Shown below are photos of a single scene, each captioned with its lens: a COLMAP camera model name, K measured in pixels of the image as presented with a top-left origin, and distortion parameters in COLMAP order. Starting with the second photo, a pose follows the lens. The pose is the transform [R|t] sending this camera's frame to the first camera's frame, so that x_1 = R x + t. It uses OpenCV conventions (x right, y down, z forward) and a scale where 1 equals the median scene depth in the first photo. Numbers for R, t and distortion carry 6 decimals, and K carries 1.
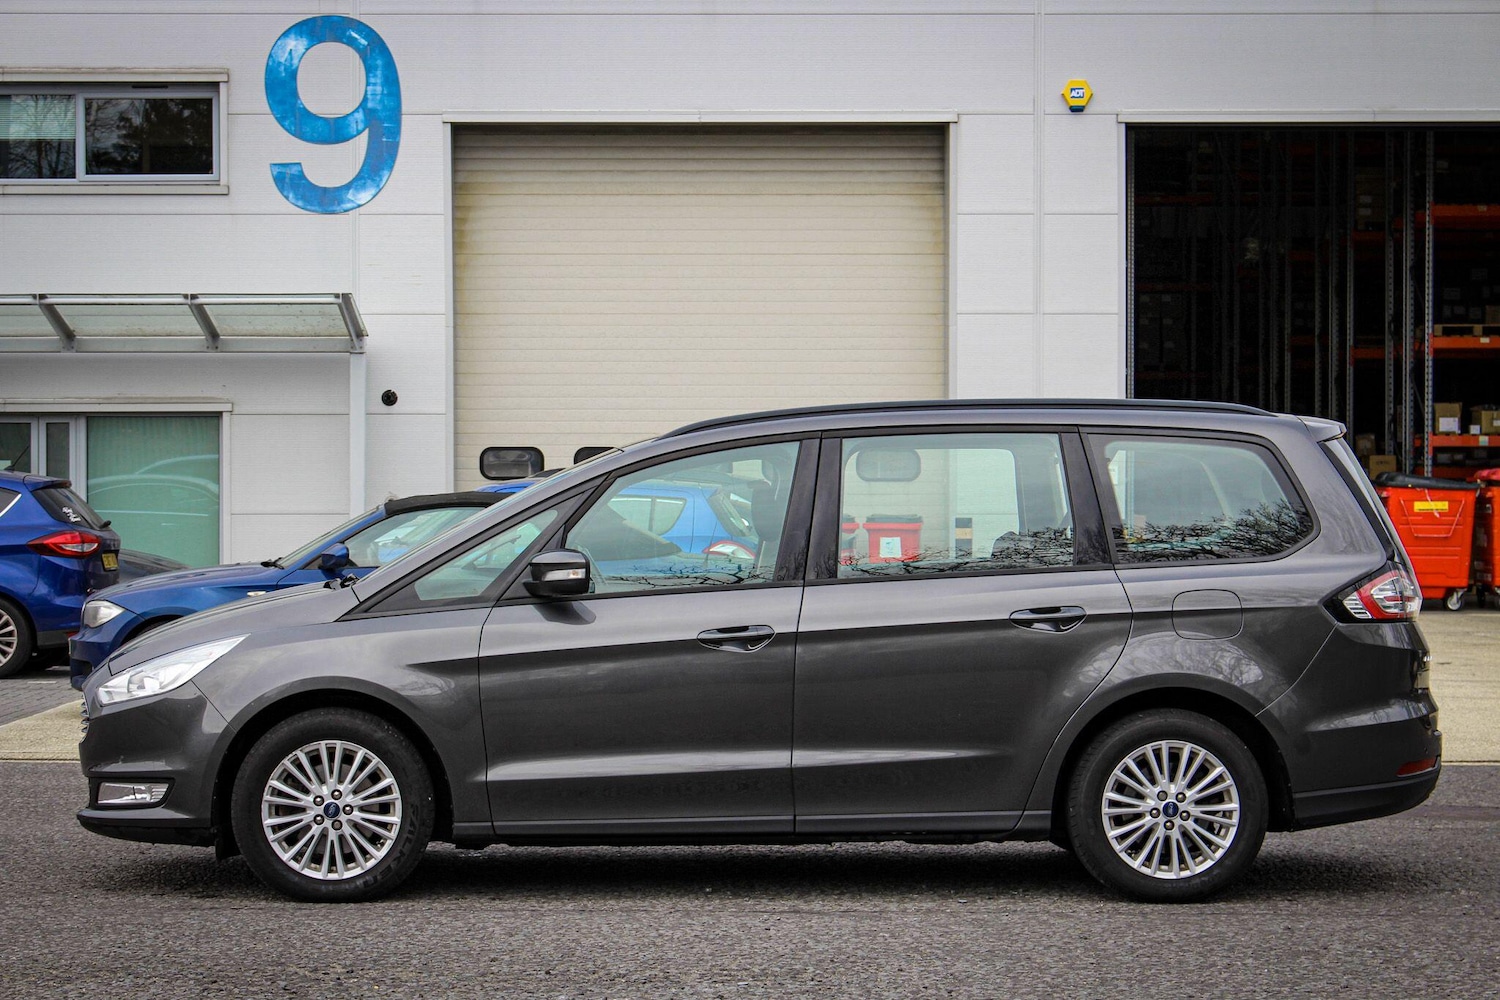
lens RADIAL K [[3774.0, 0, 750.0], [0, 3774.0, 500.0], [0, 0, 1]] dist [0.008414, 0.872474]
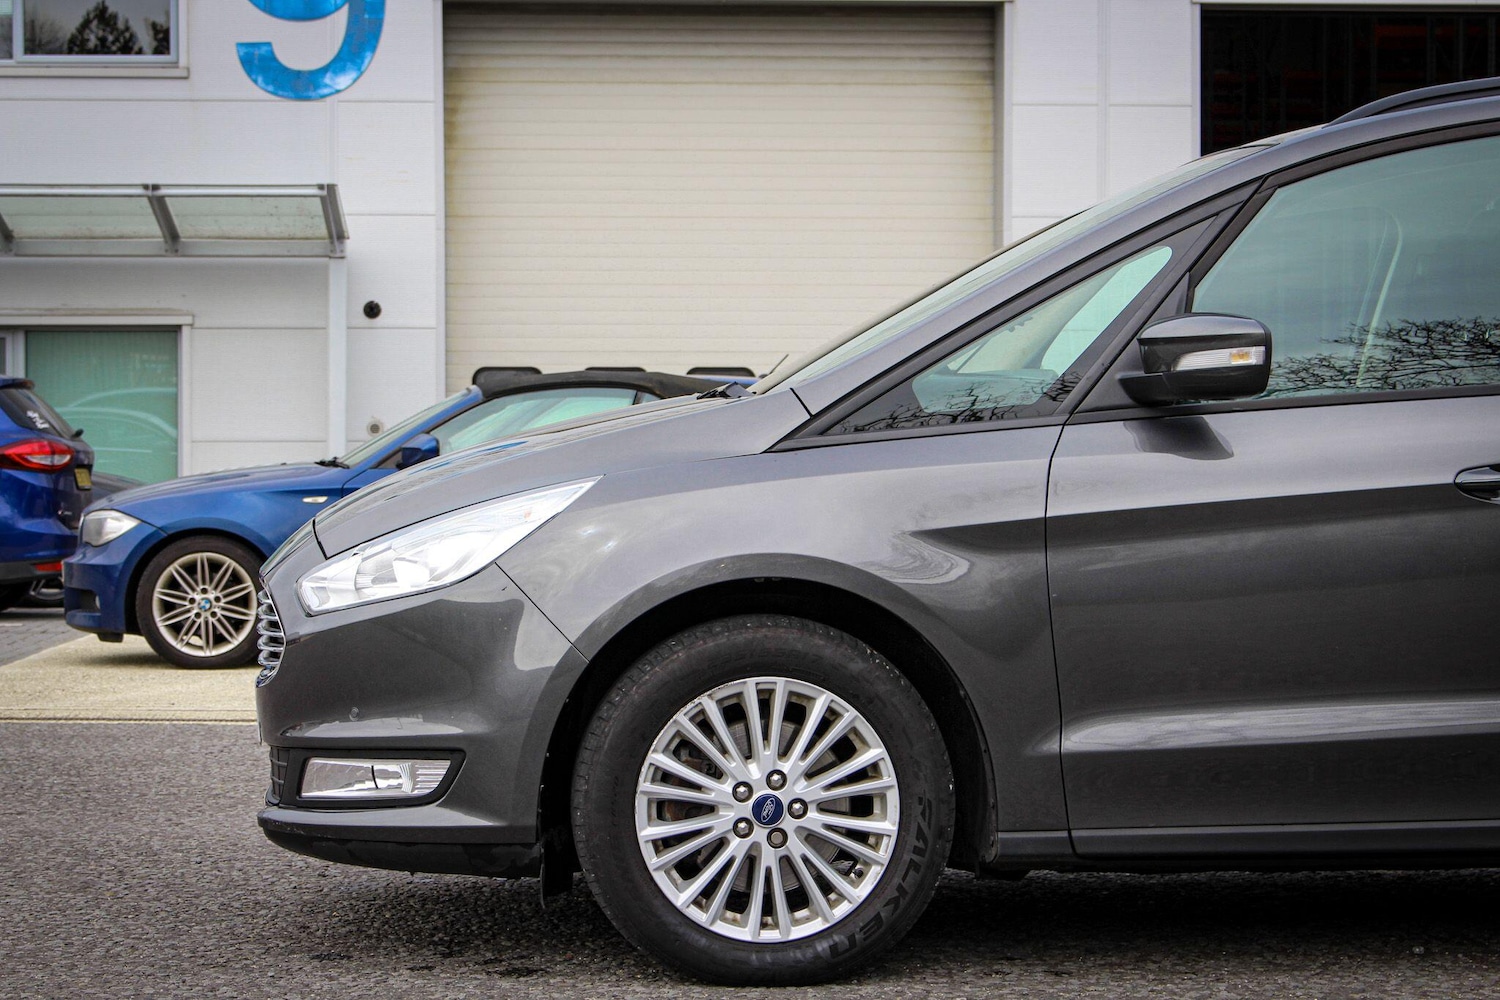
lens RADIAL K [[3458.0, 0, 750.0], [0, 3458.0, 500.0], [0, 0, 1]] dist [0.018220, 0.415433]
pose [[0.998617, -0.000498, 0.052574, -0.136383], [0.000225, 0.999986, 0.005201, 0.036087], [-0.052576, -0.005182, 0.998604, 0.512676]]
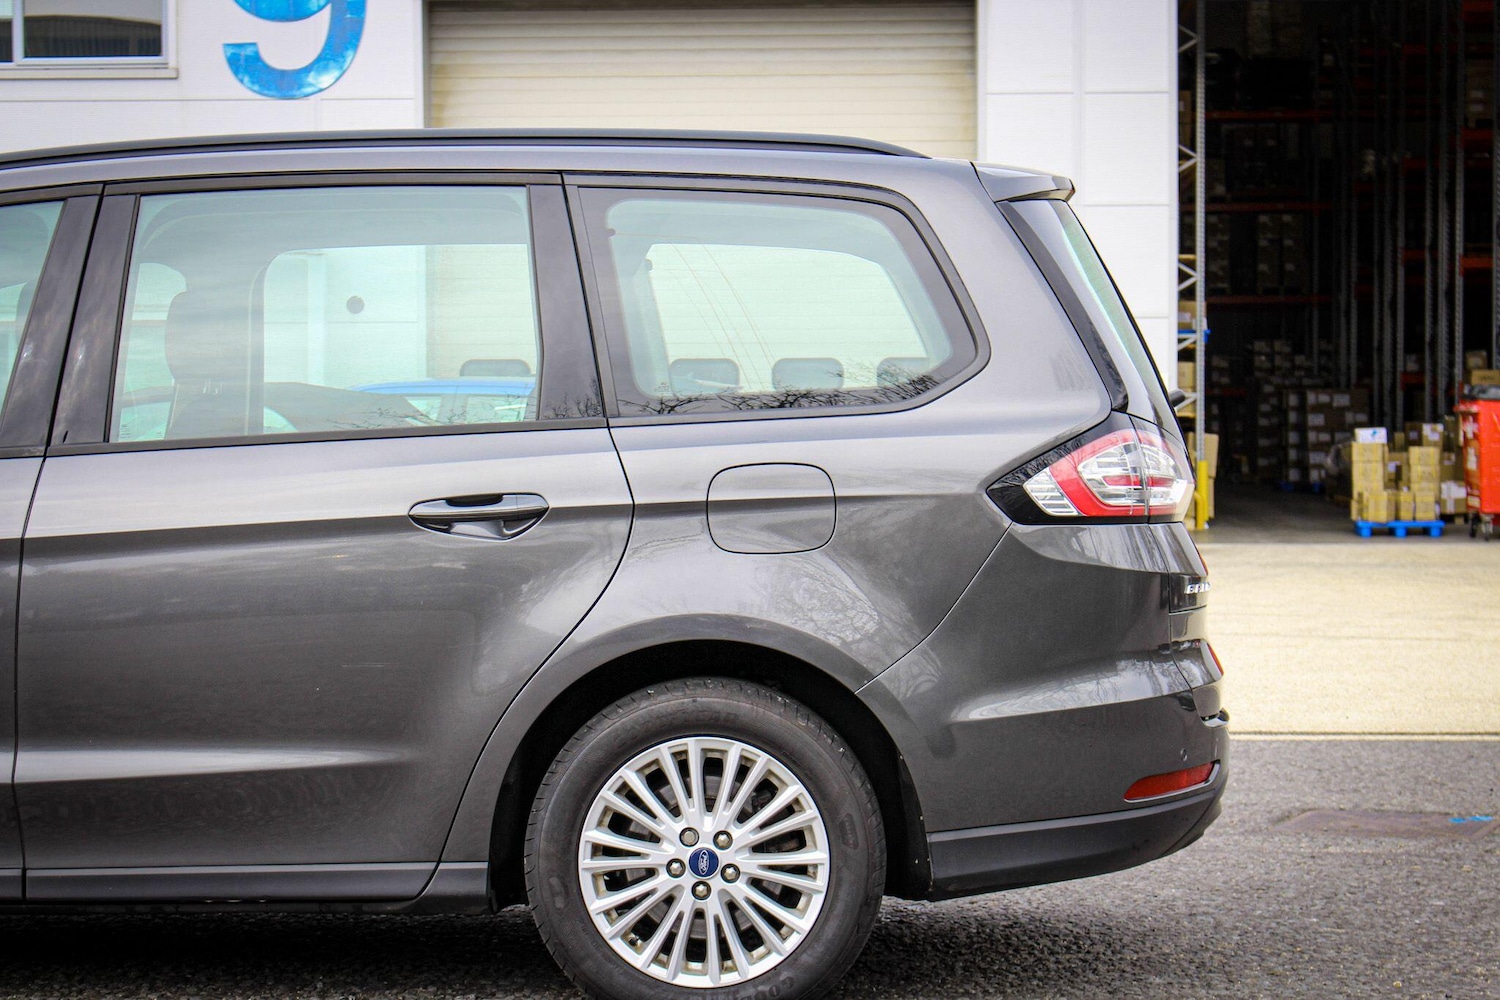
lens RADIAL K [[3458.0, 0, 750.0], [0, 3458.0, 500.0], [0, 0, 1]] dist [0.018220, 0.415433]
pose [[0.997578, 0.000333, -0.069555, 0.152960], [0.000674, 0.999895, 0.014462, 0.021815], [0.069552, -0.014474, 0.997473, 0.496868]]
